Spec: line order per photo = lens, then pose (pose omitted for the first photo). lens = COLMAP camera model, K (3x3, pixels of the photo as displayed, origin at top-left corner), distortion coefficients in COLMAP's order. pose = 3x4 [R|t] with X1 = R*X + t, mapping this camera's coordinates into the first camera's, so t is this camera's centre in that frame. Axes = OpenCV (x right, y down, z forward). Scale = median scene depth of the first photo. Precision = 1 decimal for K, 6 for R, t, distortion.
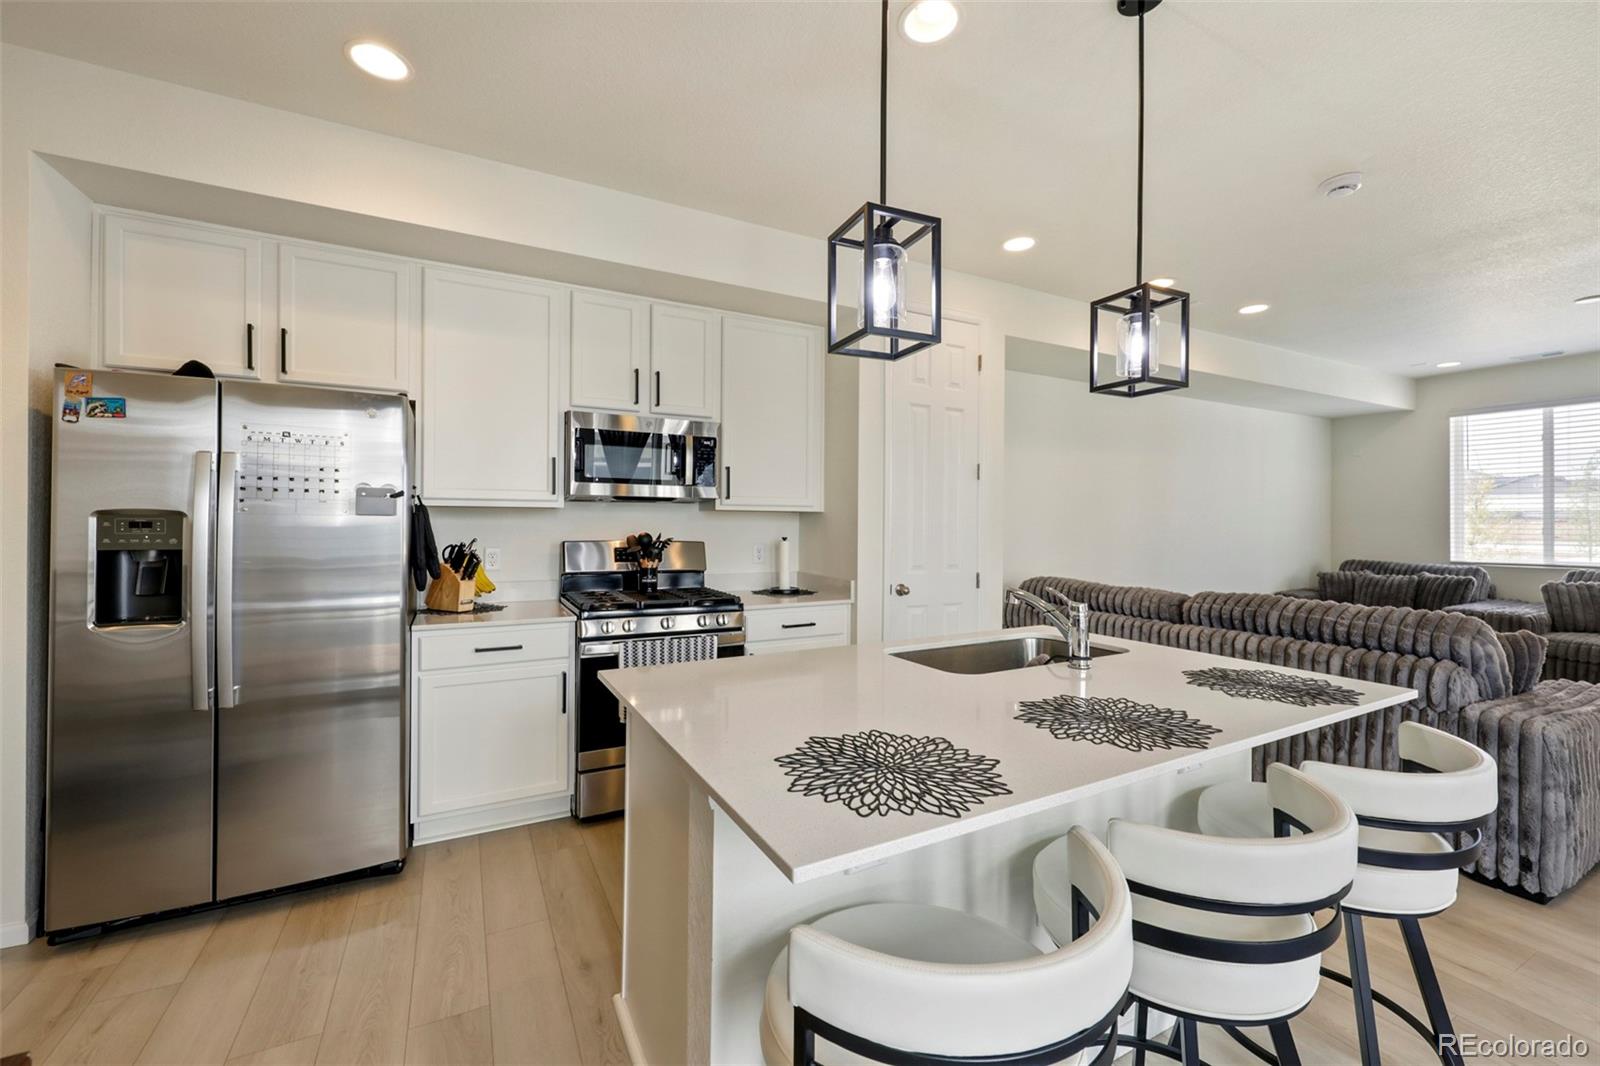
lens RADIAL K [[622.3, 0, 815.3], [0, 622.3, 522.5], [0, 0, 1]] dist [-0.000347, 0.000046]
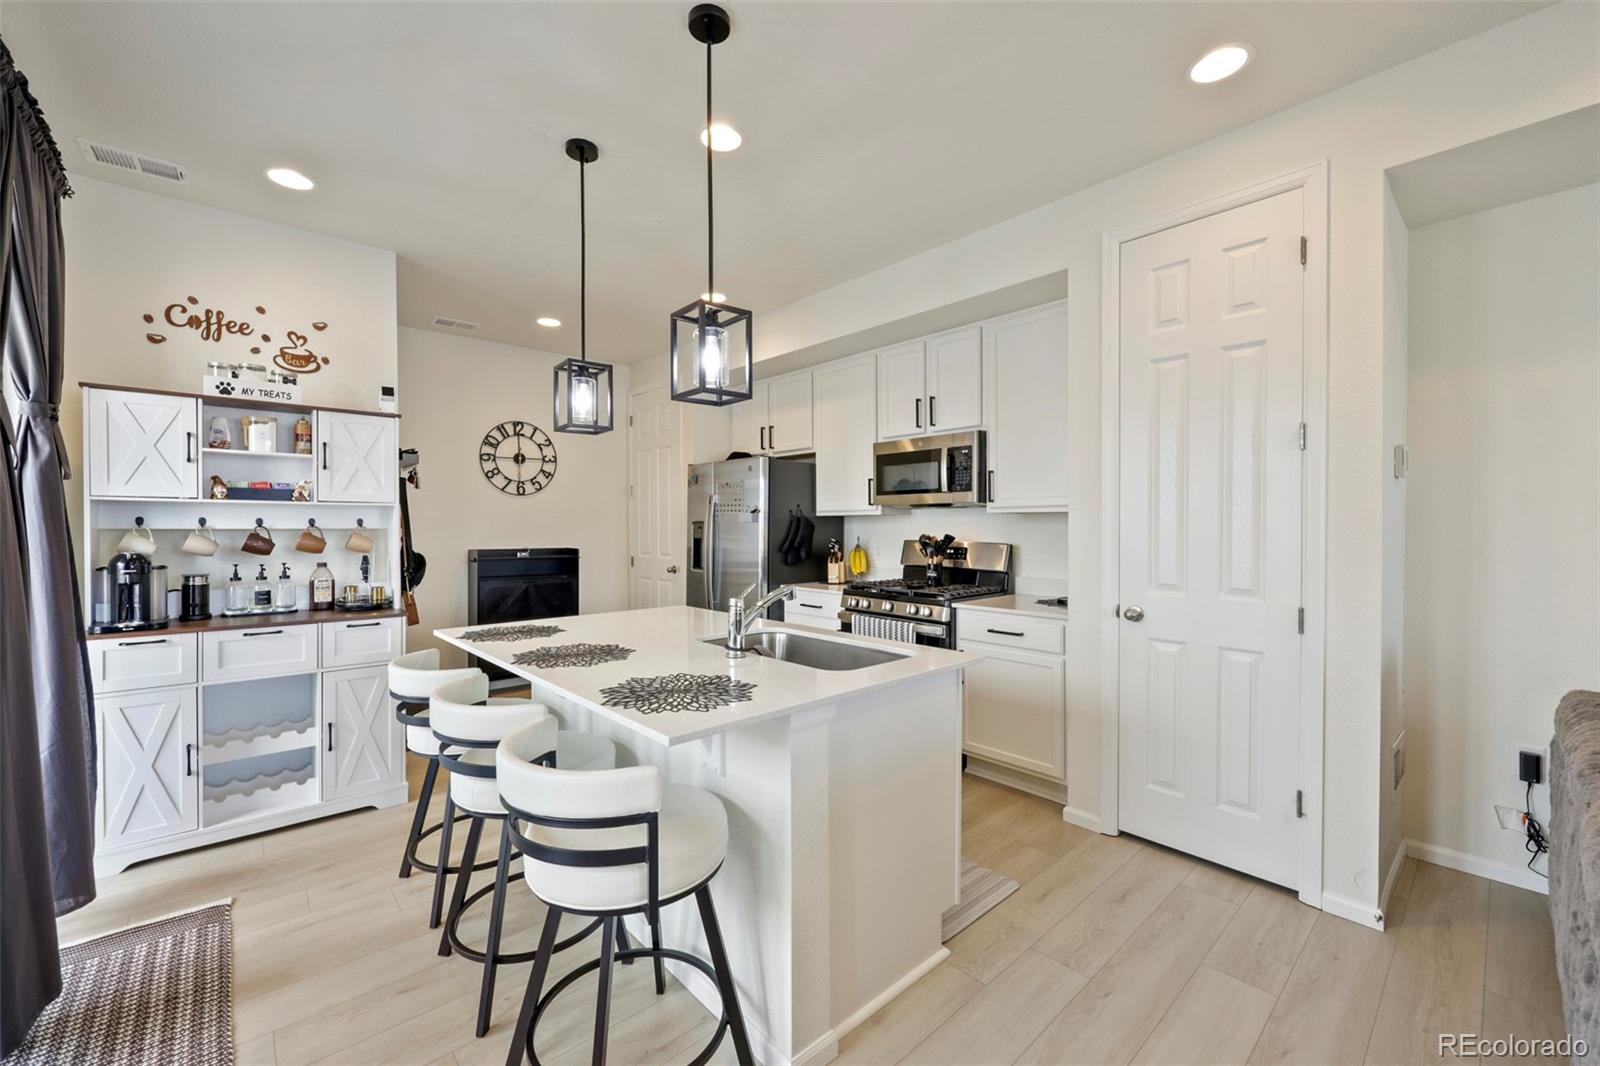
lens RADIAL K [[640.9, 0, 793.6], [0, 640.9, 531.0], [0, 0, 1]] dist [0.001315, -0.000021]
pose [[0.245804, 0.005785, -0.969302, 0.801113], [0.006870, 0.999947, 0.007710, -0.000427], [0.969295, -0.008554, 0.245752, 0.422385]]
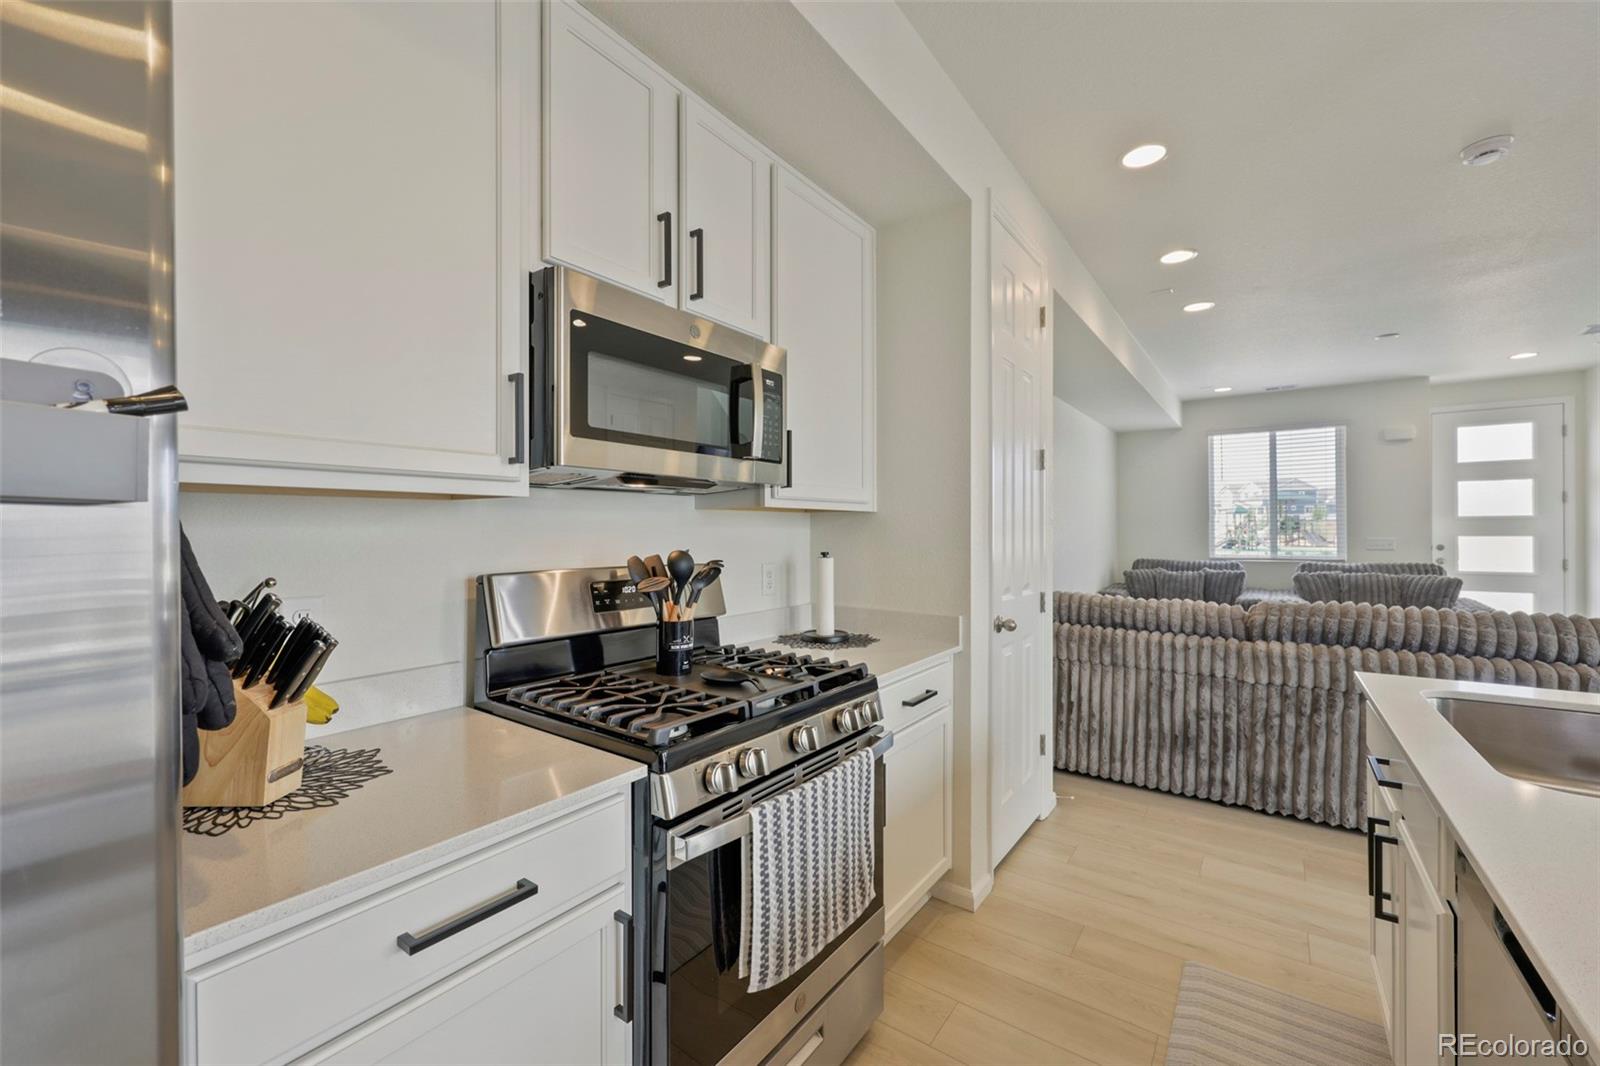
lens RADIAL K [[641.7, 0, 802.2], [0, 641.7, 531.4], [0, 0, 1]] dist [0.001606, 0.000023]
pose [[0.896046, -0.008596, 0.443879, -0.385045], [0.006609, 0.999960, 0.006024, -0.000958], [-0.443913, -0.002464, 0.896067, 0.465809]]
